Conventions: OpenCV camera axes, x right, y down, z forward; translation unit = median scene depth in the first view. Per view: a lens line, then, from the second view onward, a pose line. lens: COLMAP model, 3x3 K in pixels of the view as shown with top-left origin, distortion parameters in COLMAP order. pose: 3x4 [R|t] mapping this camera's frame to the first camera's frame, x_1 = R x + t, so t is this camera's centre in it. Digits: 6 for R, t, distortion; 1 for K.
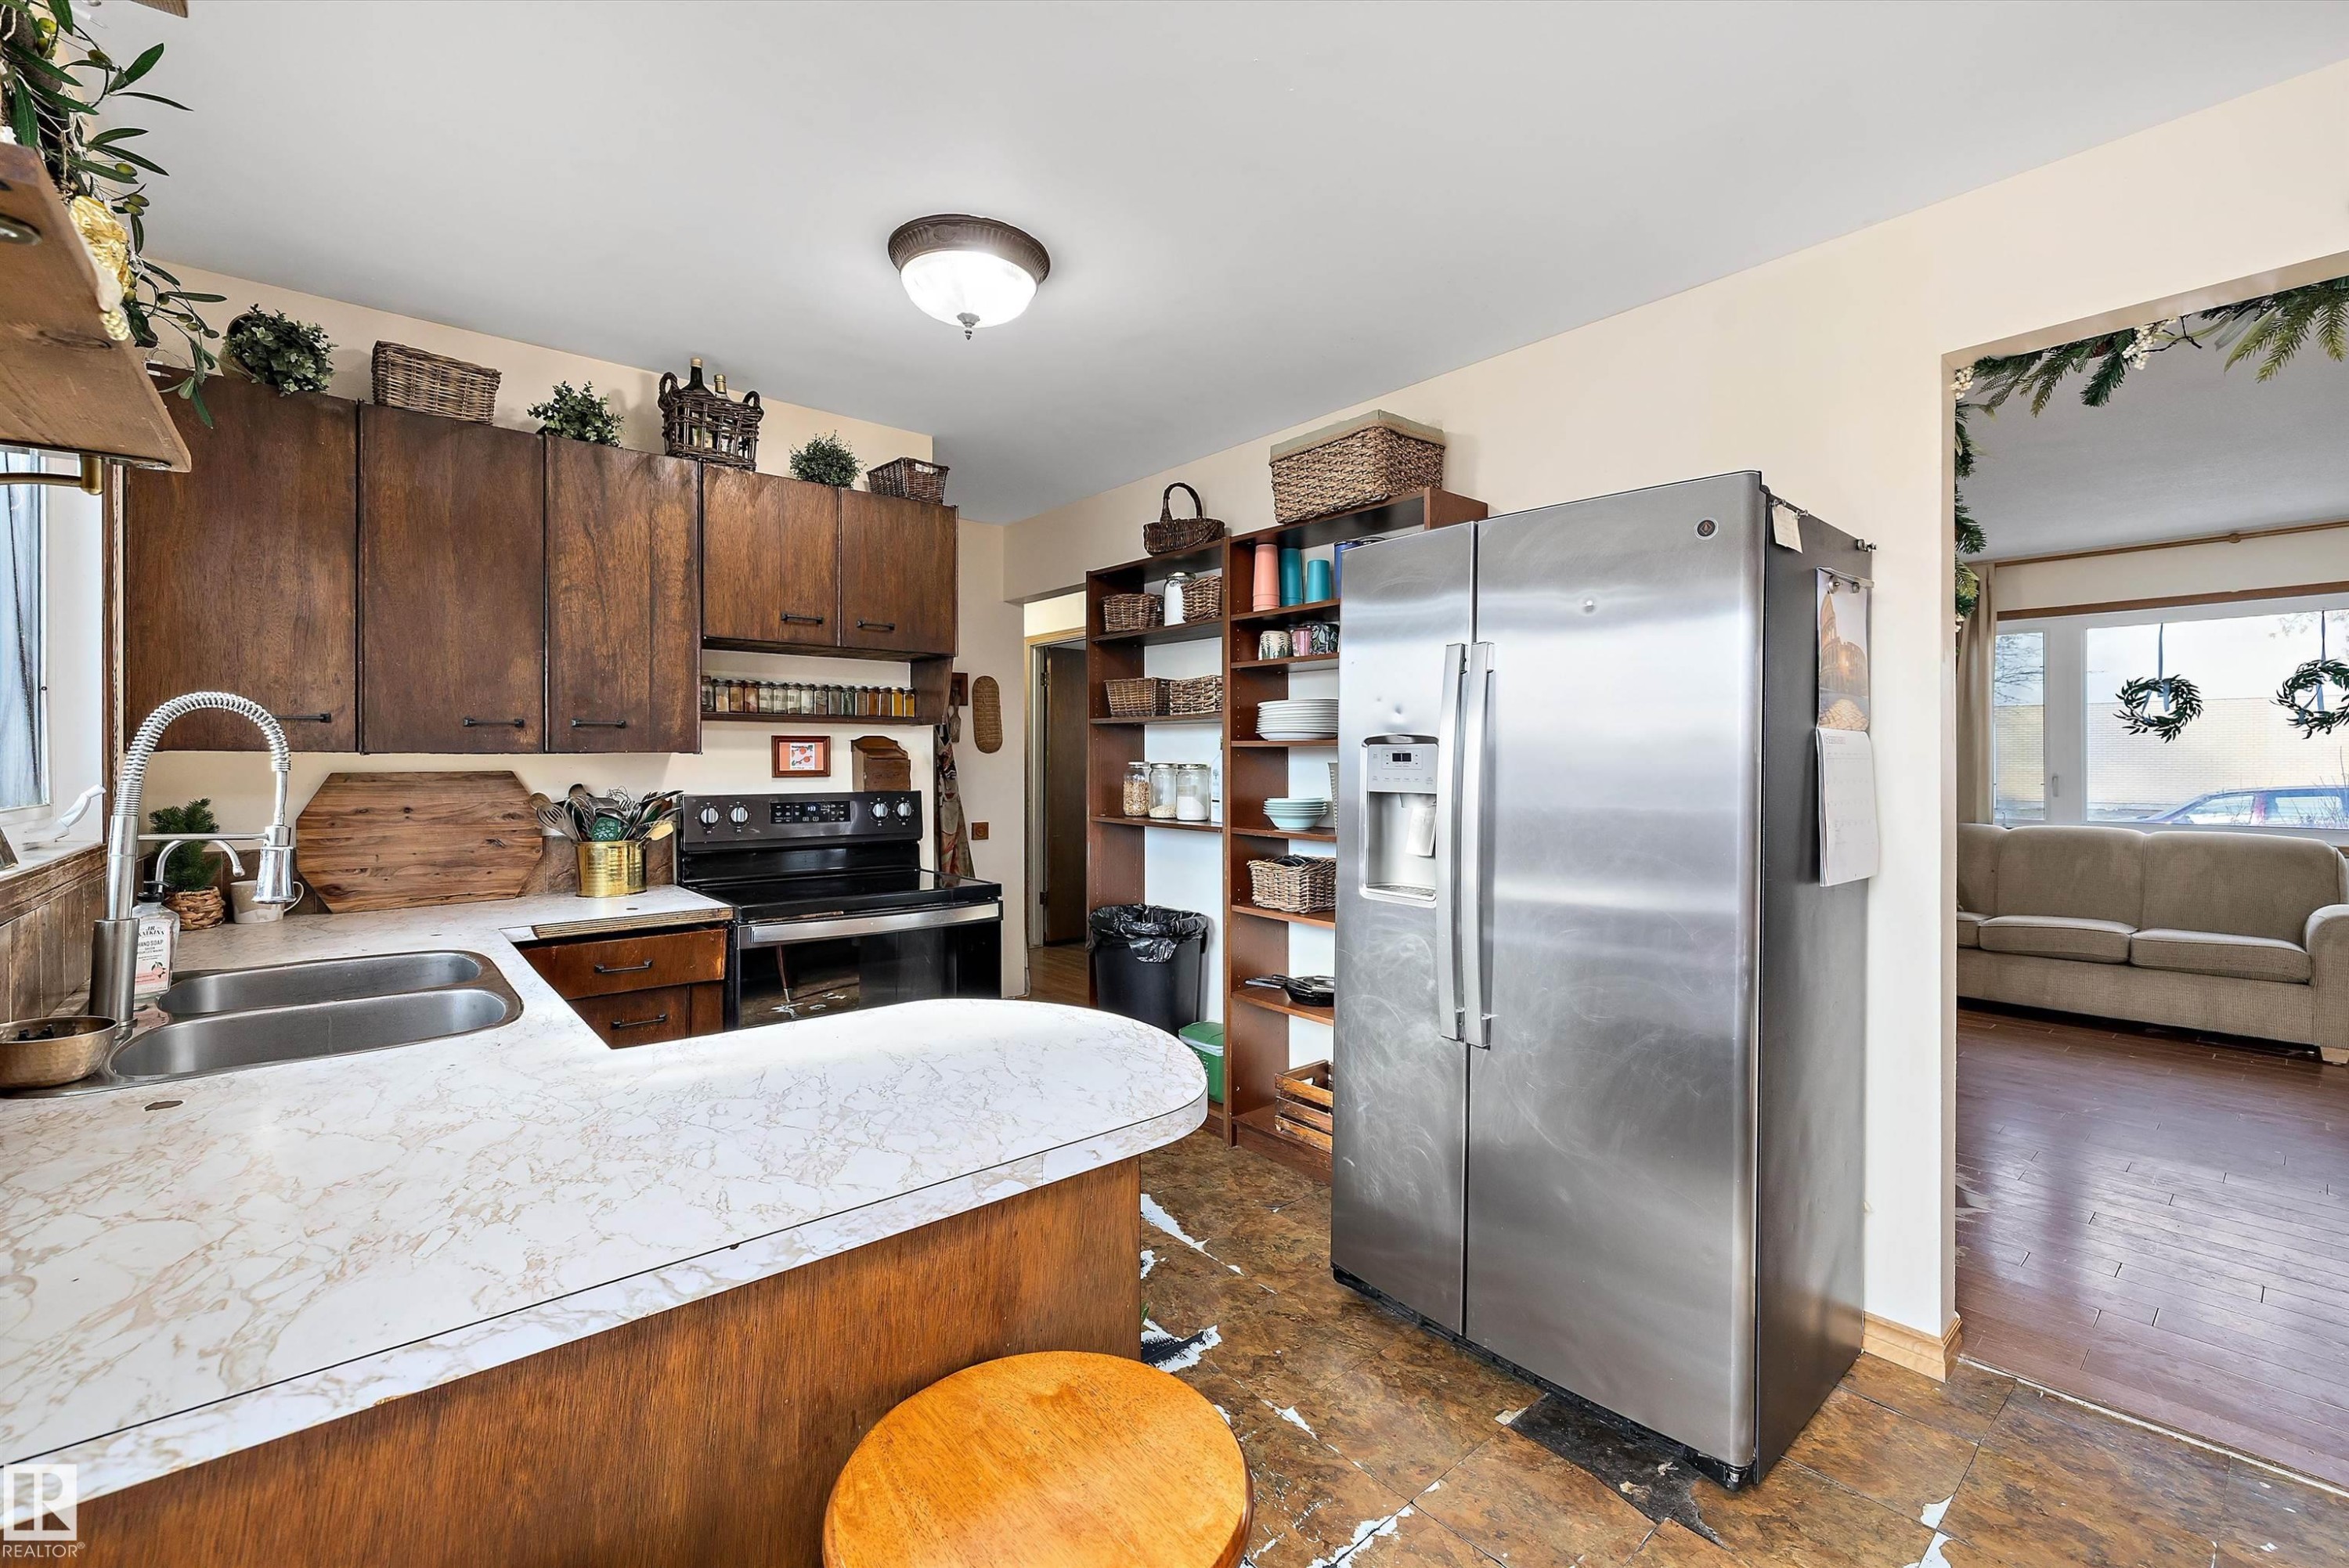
lens RADIAL K [[989.1, 0, 1153.2], [0, 989.1, 761.2], [0, 0, 1]] dist [0.001333, -0.001494]
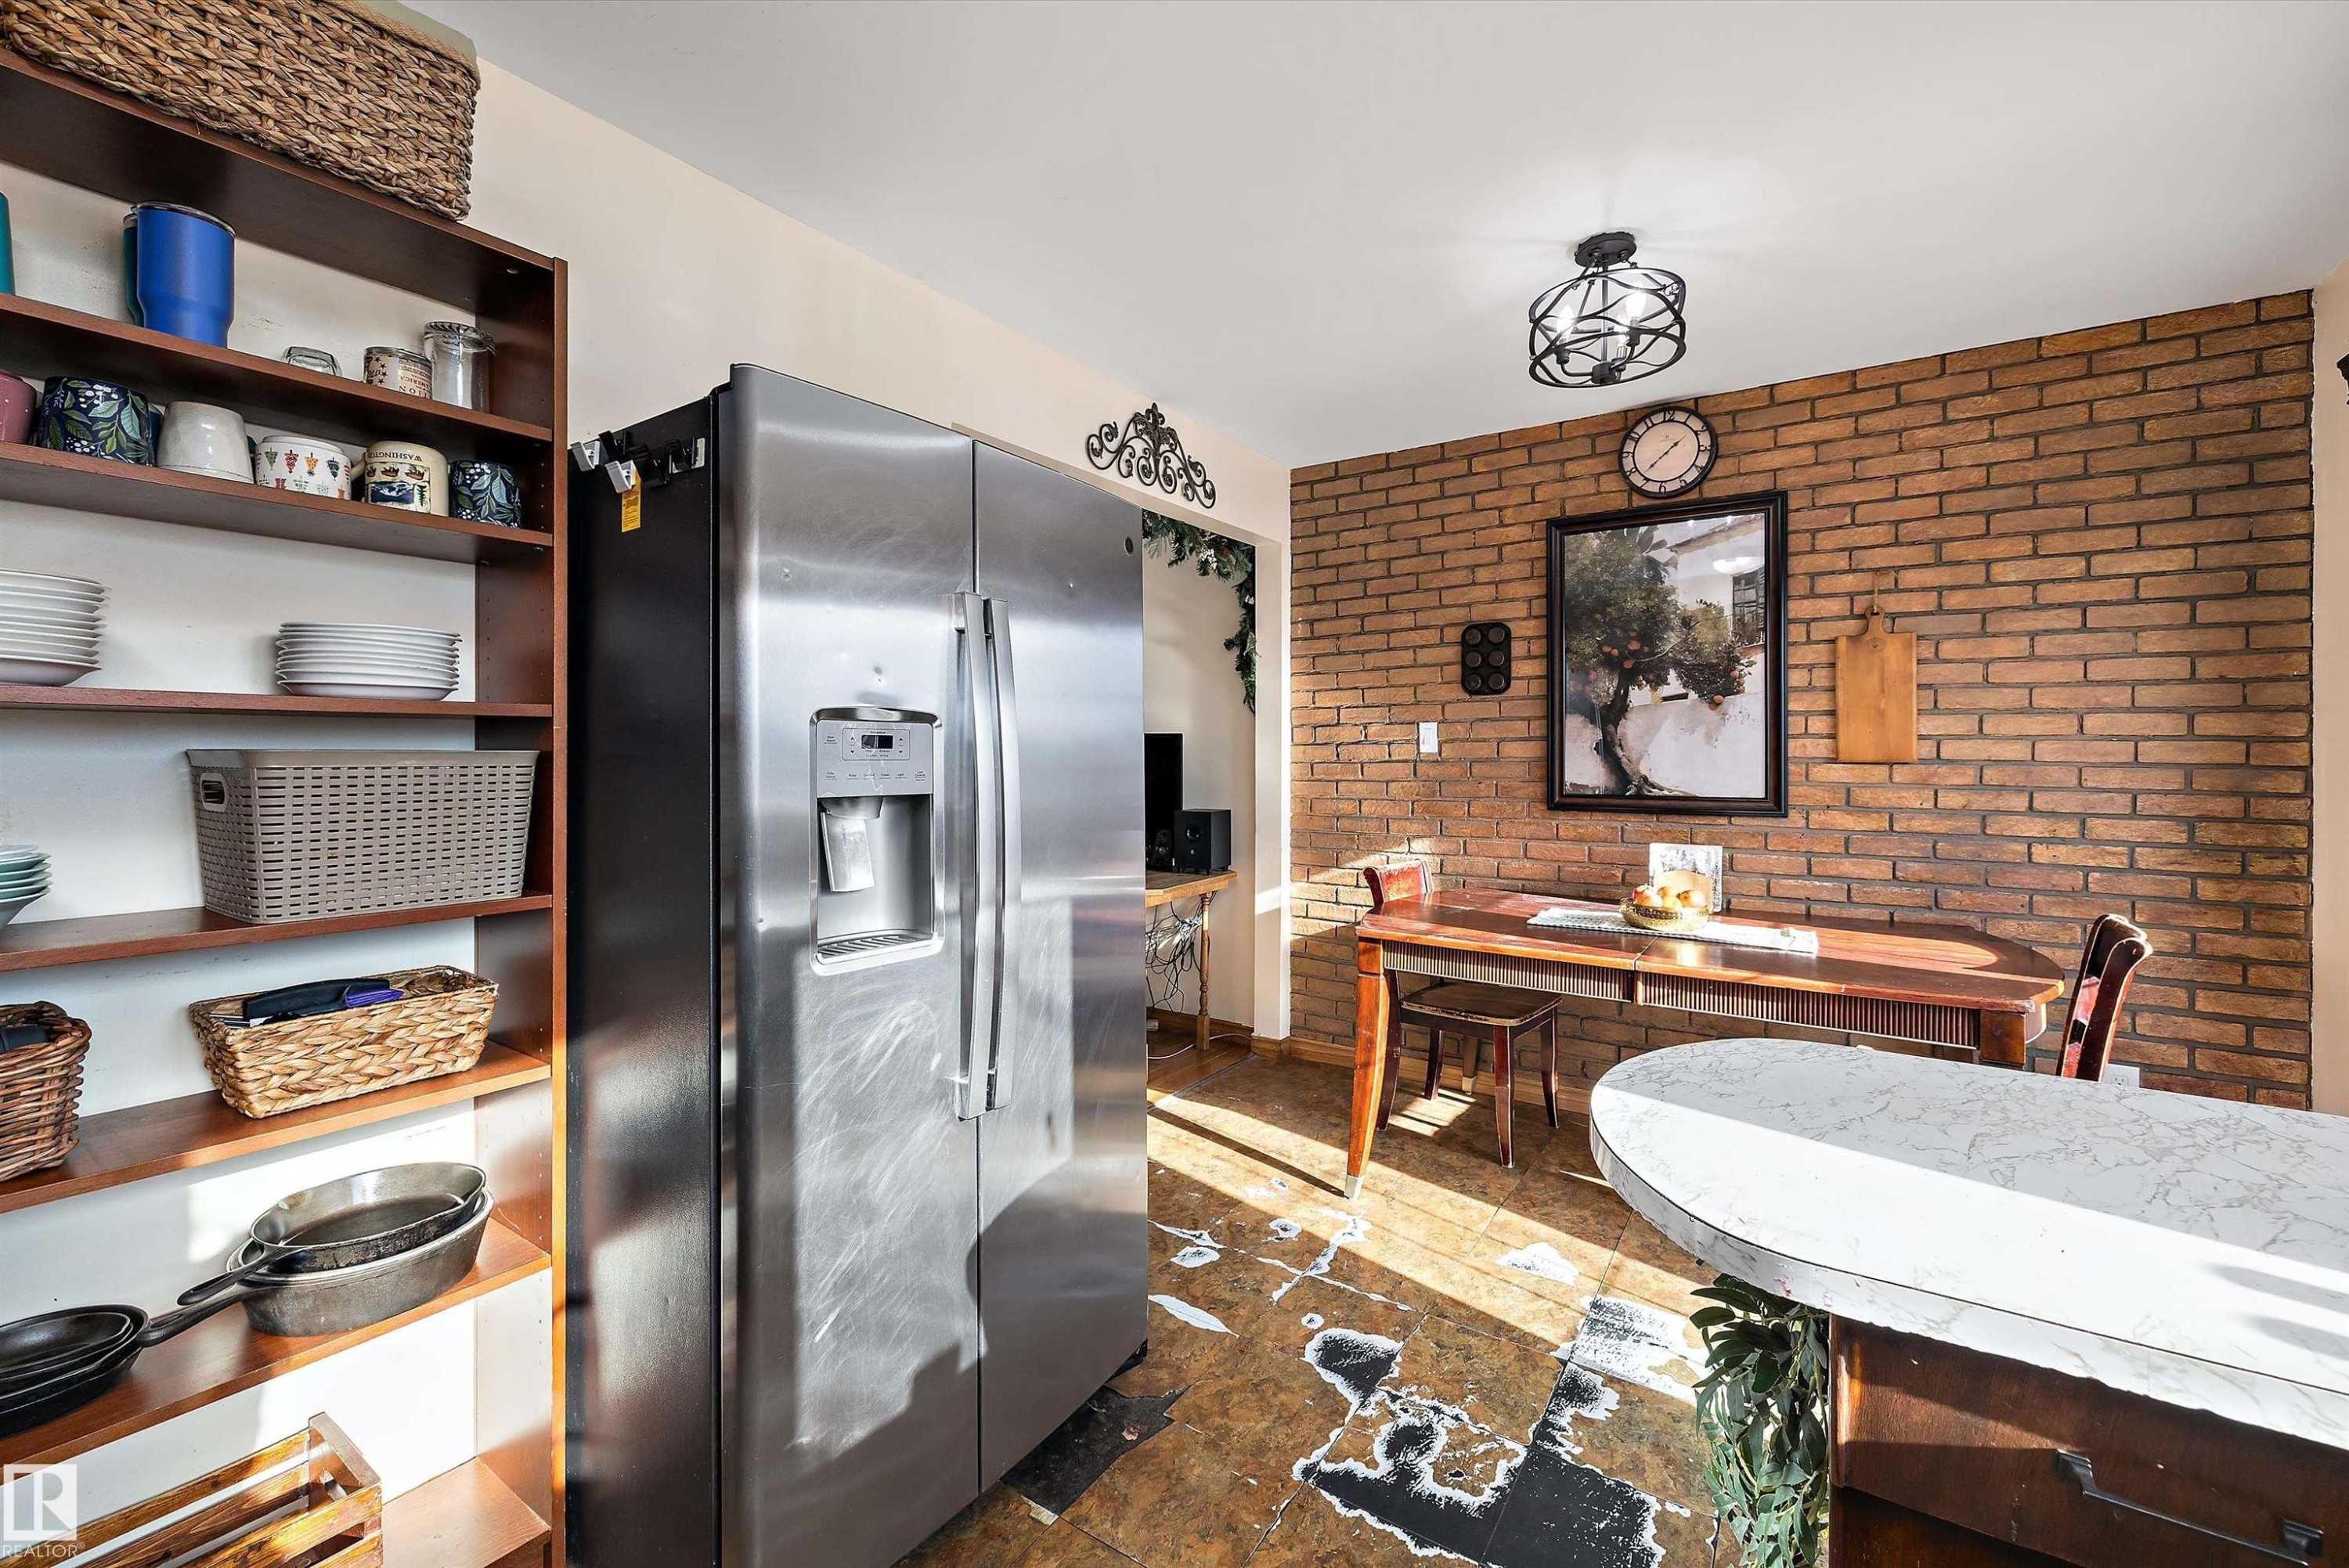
lens RADIAL K [[989.1, 0, 1165.6], [0, 989.1, 755.7], [0, 0, 1]] dist [0.001333, -0.001494]
pose [[-0.274945, -0.003855, 0.961452, -0.364397], [-0.000112, 0.999992, 0.003977, 0.002233], [-0.961460, 0.000985, -0.274943, 0.837401]]
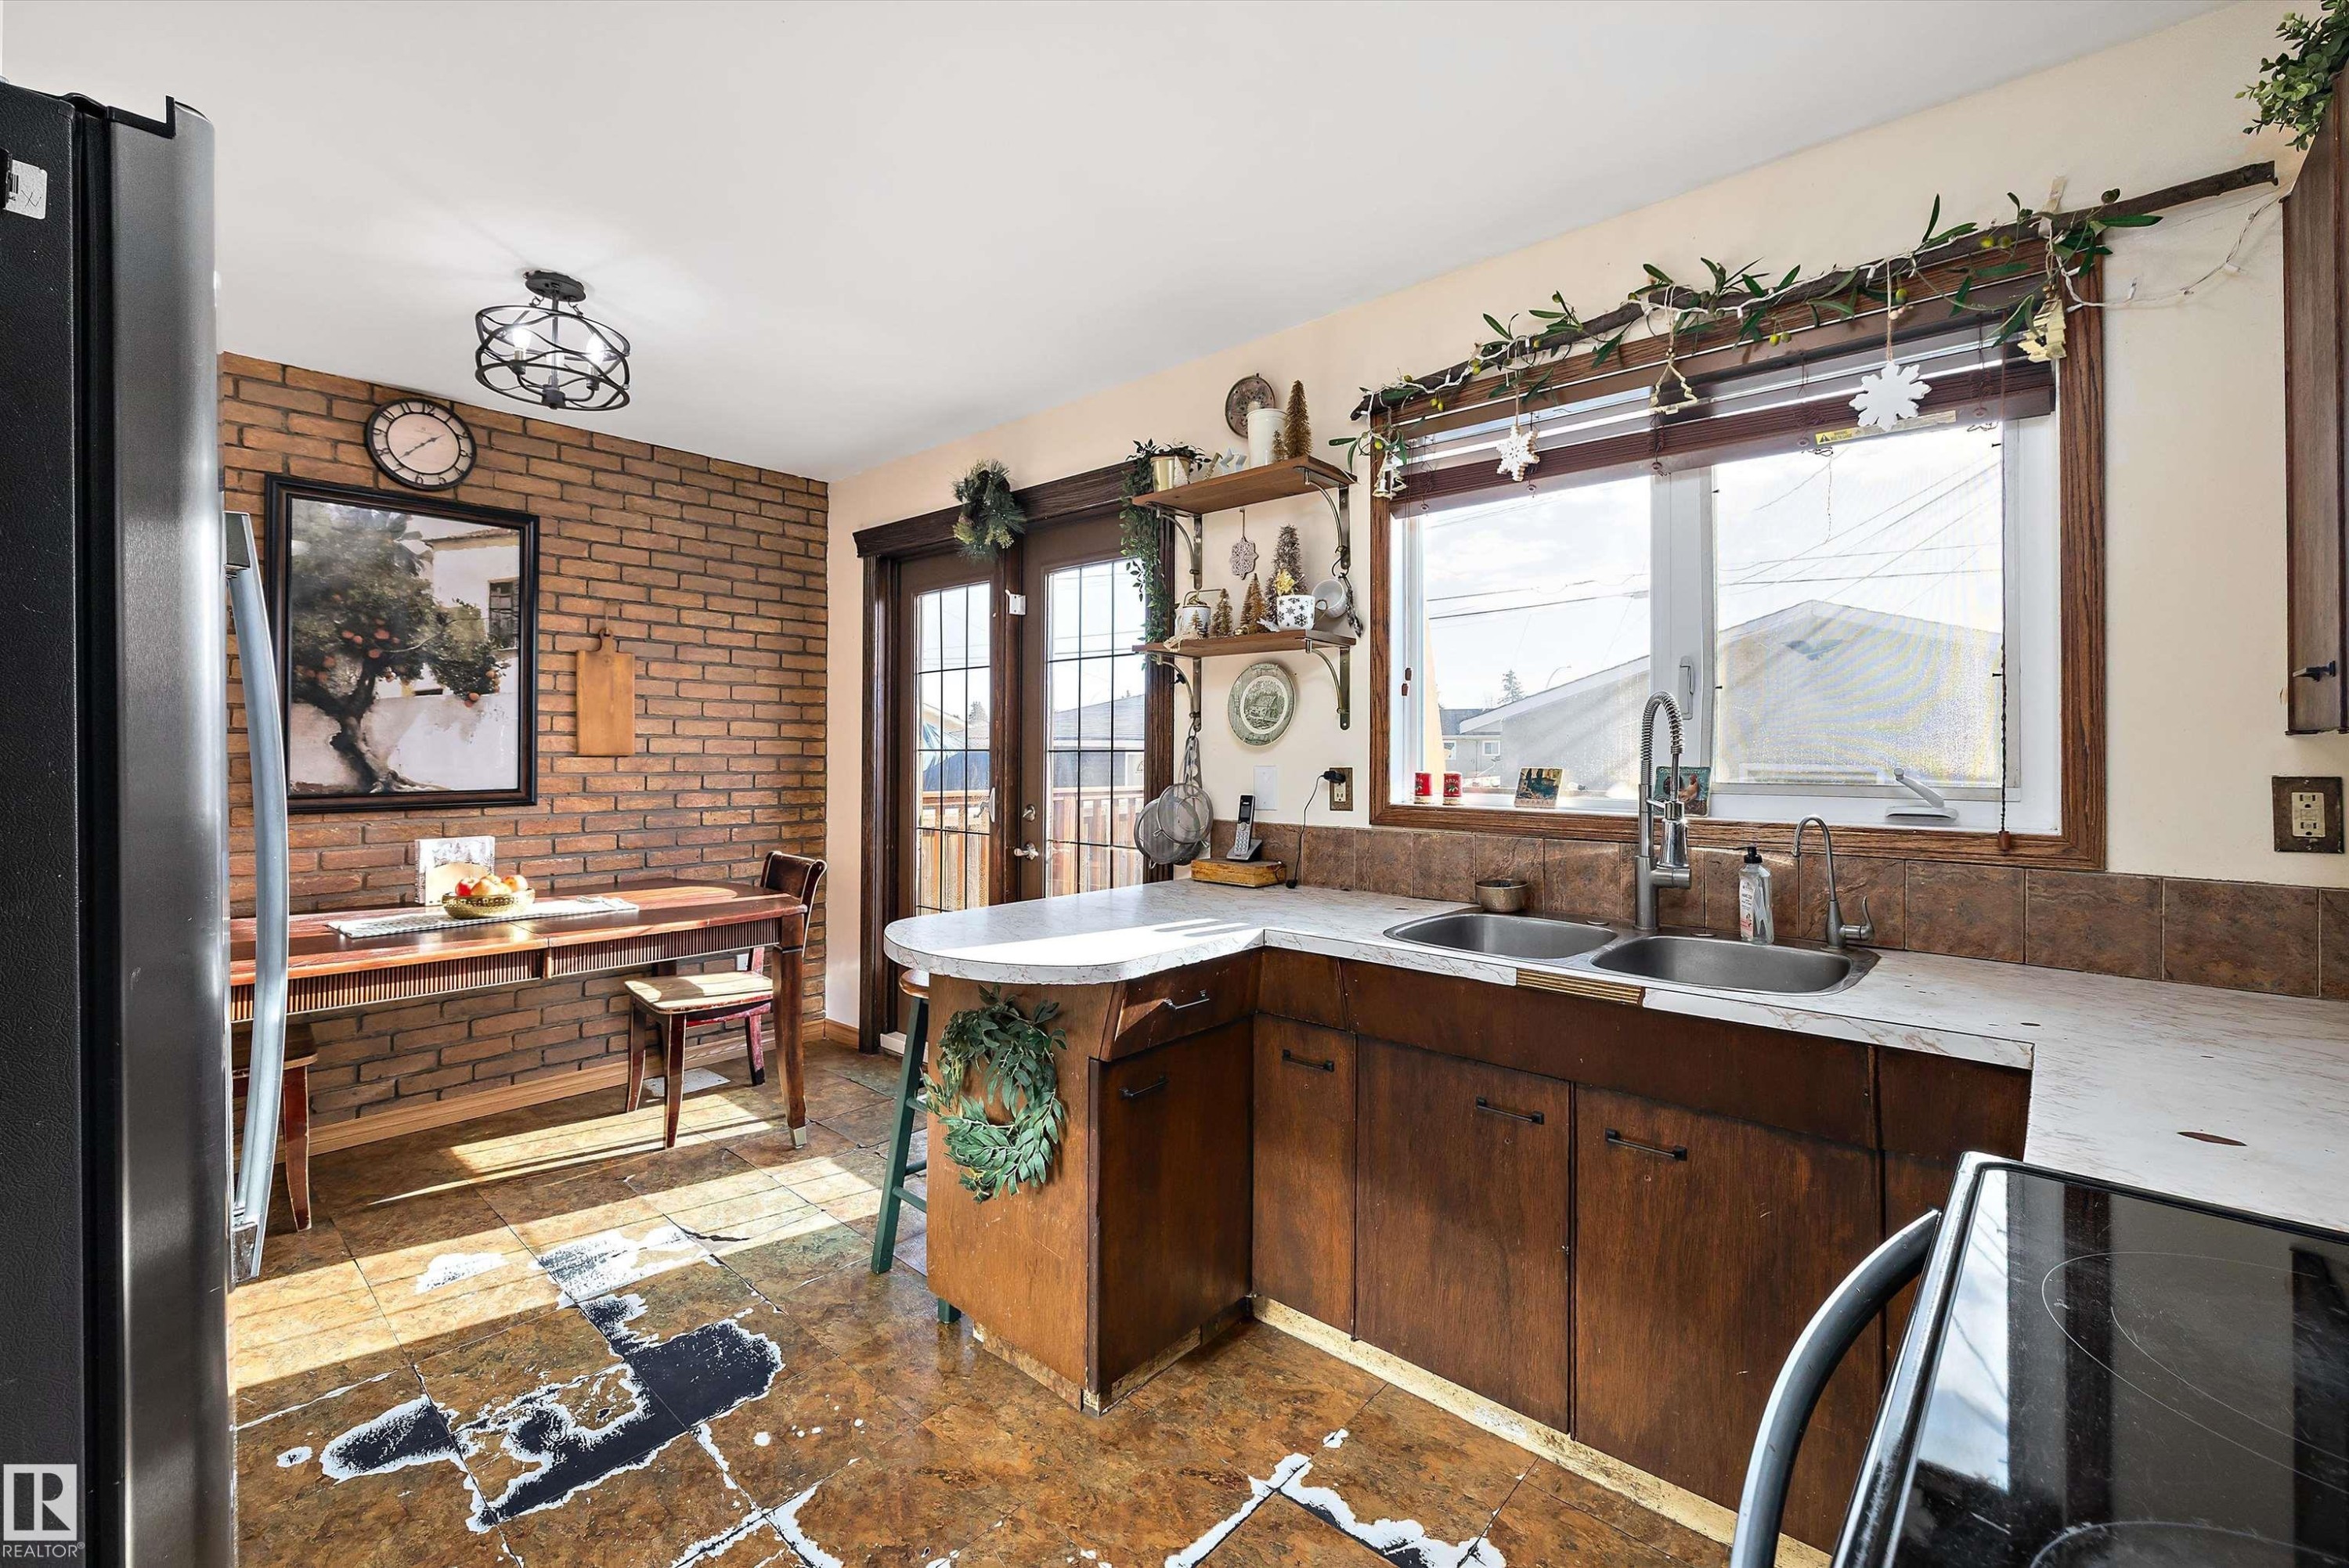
lens RADIAL K [[989.1, 0, 1170.7], [0, 989.1, 747.5], [0, 0, 1]] dist [0.001333, -0.001494]
pose [[-0.989251, -0.001138, -0.146224, -0.082961], [-0.001121, 0.999999, -0.000199, 0.002226], [0.146224, -0.000033, -0.989251, 1.242107]]
